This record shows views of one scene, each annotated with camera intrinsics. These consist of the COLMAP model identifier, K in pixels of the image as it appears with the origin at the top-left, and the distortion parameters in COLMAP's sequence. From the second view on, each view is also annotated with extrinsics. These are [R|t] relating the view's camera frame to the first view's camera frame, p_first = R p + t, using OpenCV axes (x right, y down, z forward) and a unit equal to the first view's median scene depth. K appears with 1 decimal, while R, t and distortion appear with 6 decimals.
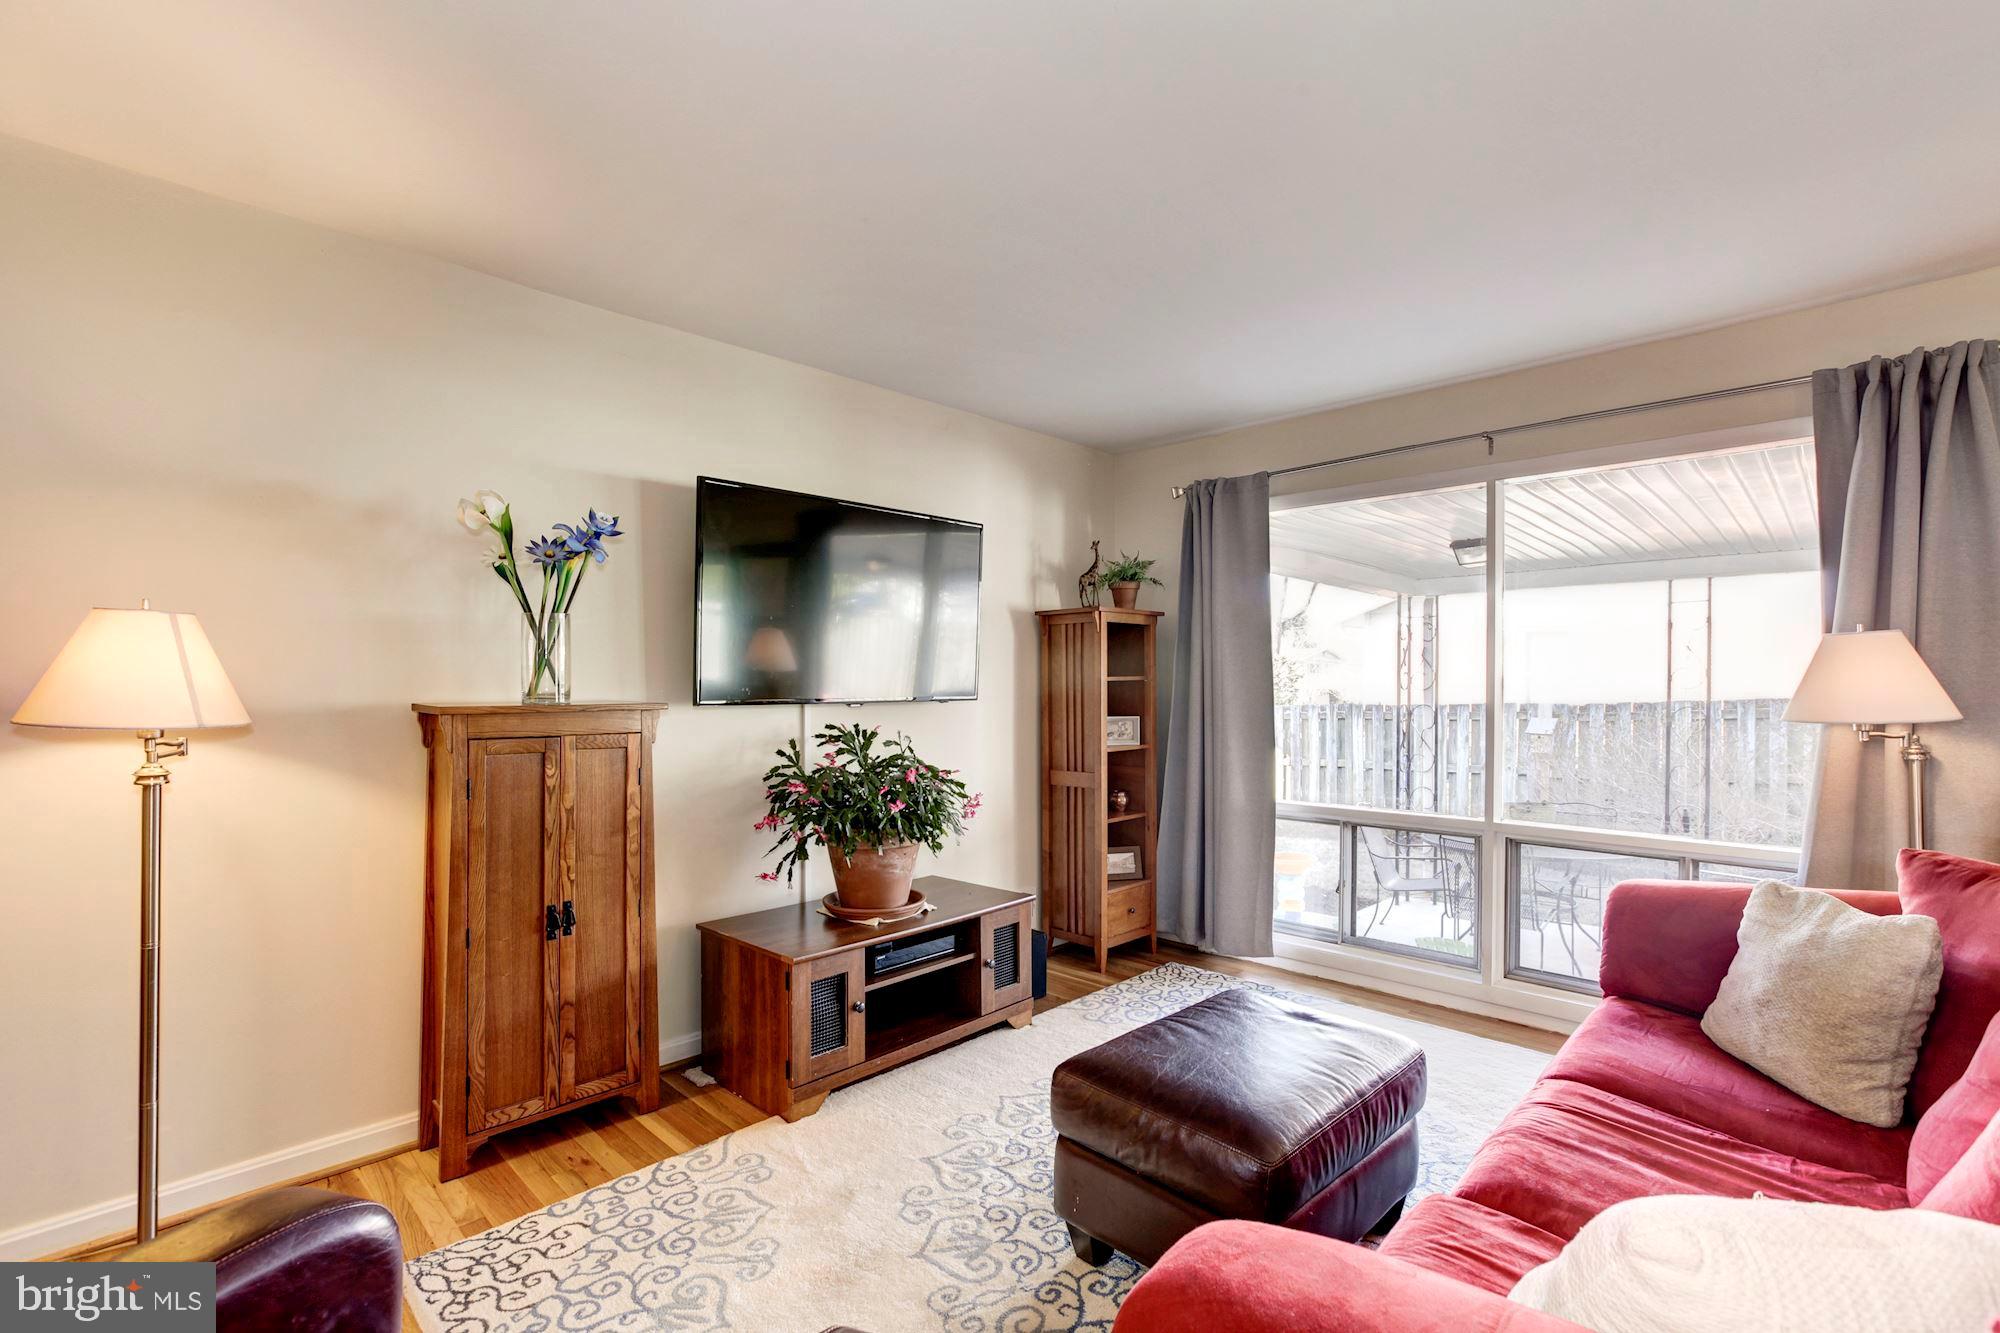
lens RADIAL K [[912.8, 0, 1005.5], [0, 912.8, 675.0], [0, 0, 1]] dist [-0.030228, 0.011586]
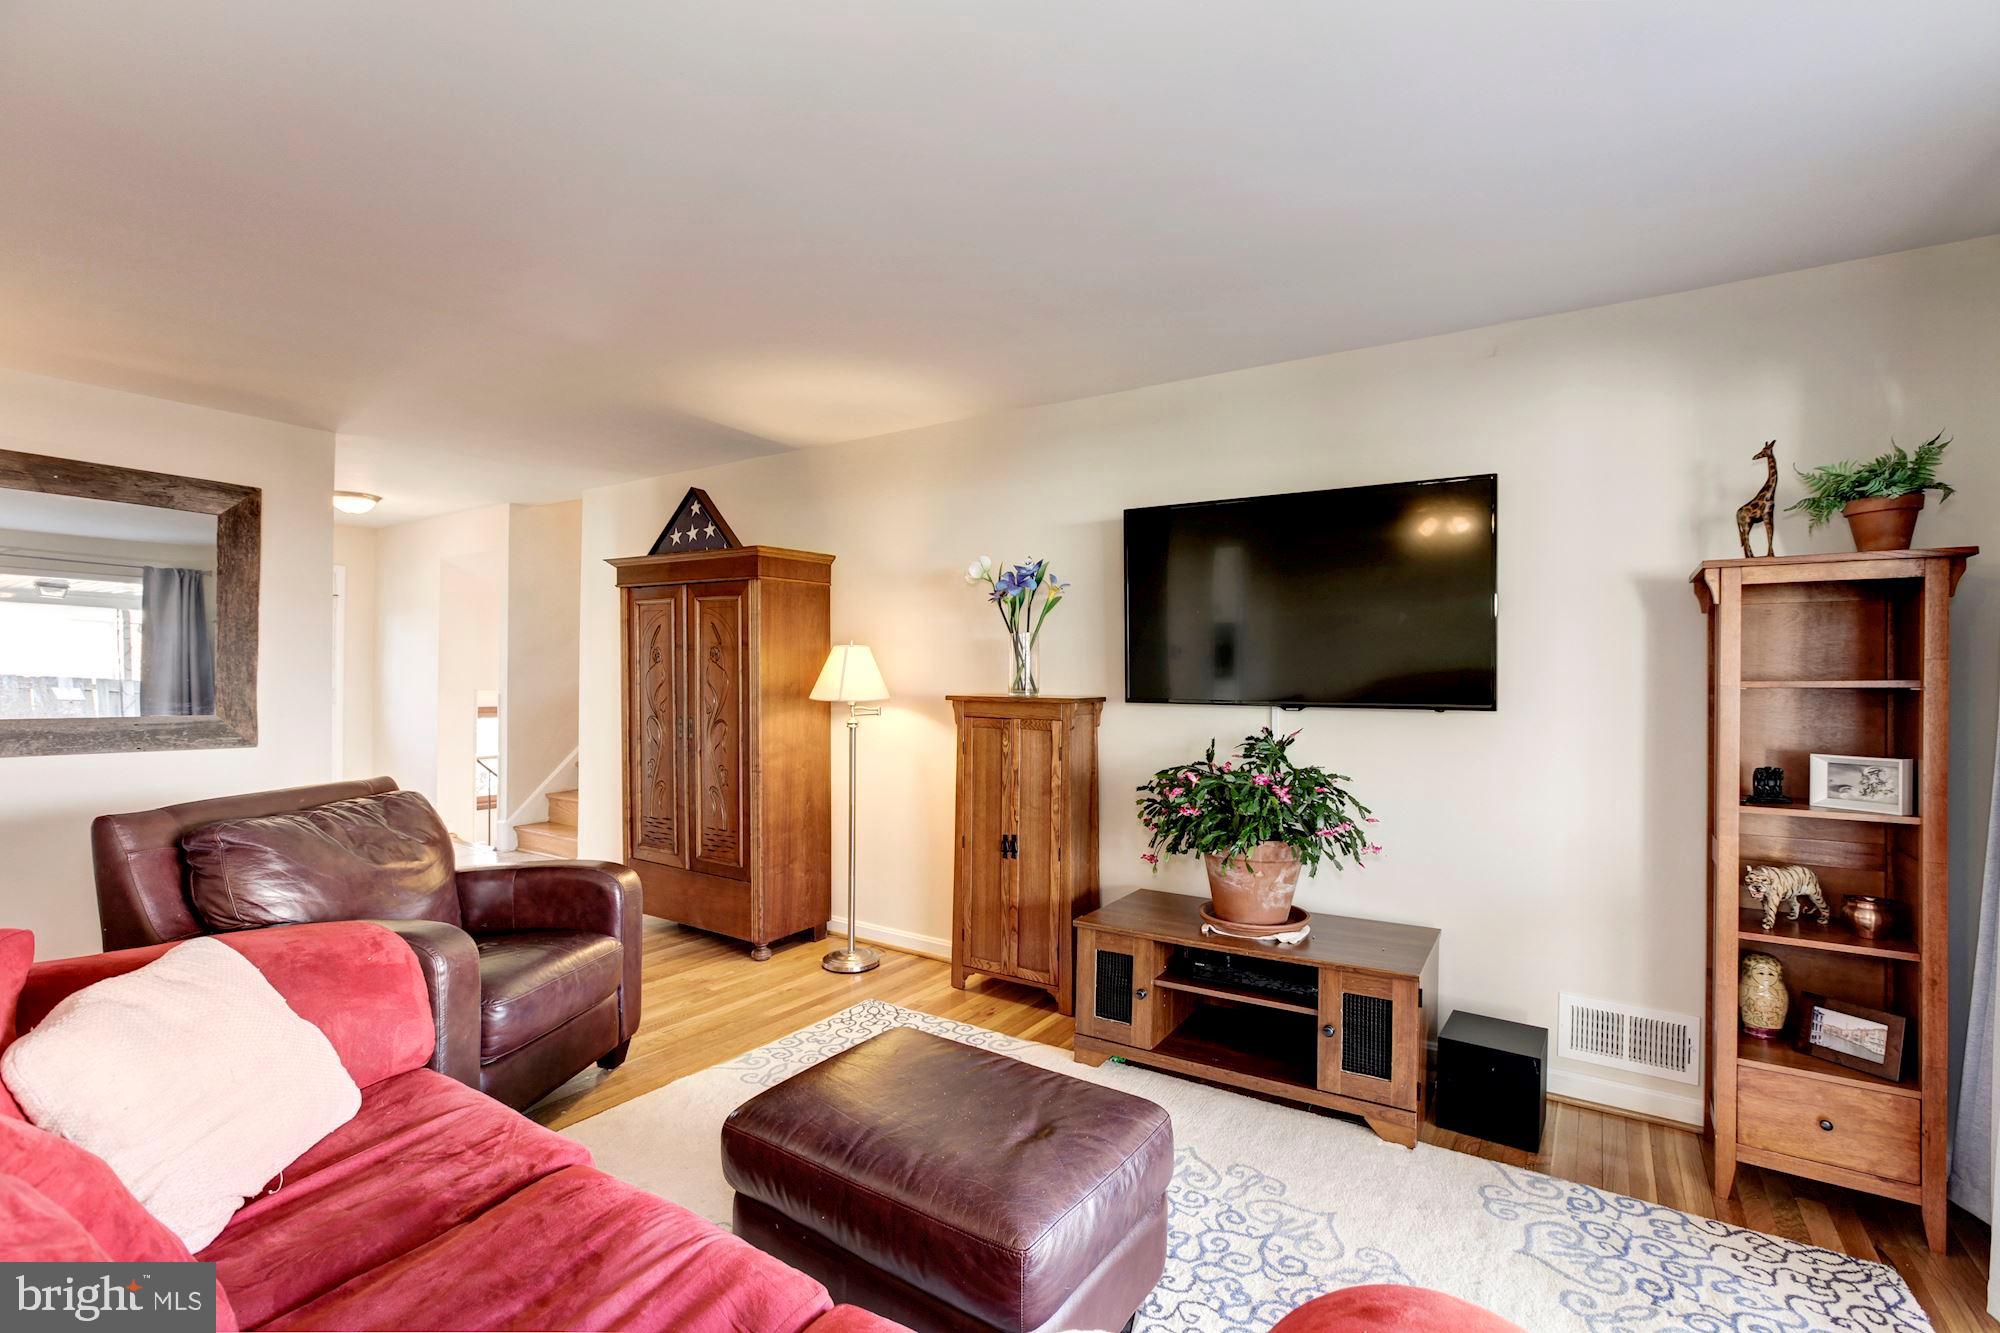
lens RADIAL K [[912.8, 0, 1002.9], [0, 912.8, 667.6], [0, 0, 1]] dist [-0.030228, 0.011586]
pose [[0.182773, -0.010452, -0.983100, 0.884651], [-0.002989, 0.999933, -0.011186, 0.002268], [0.983151, 0.004983, 0.182729, 0.682895]]
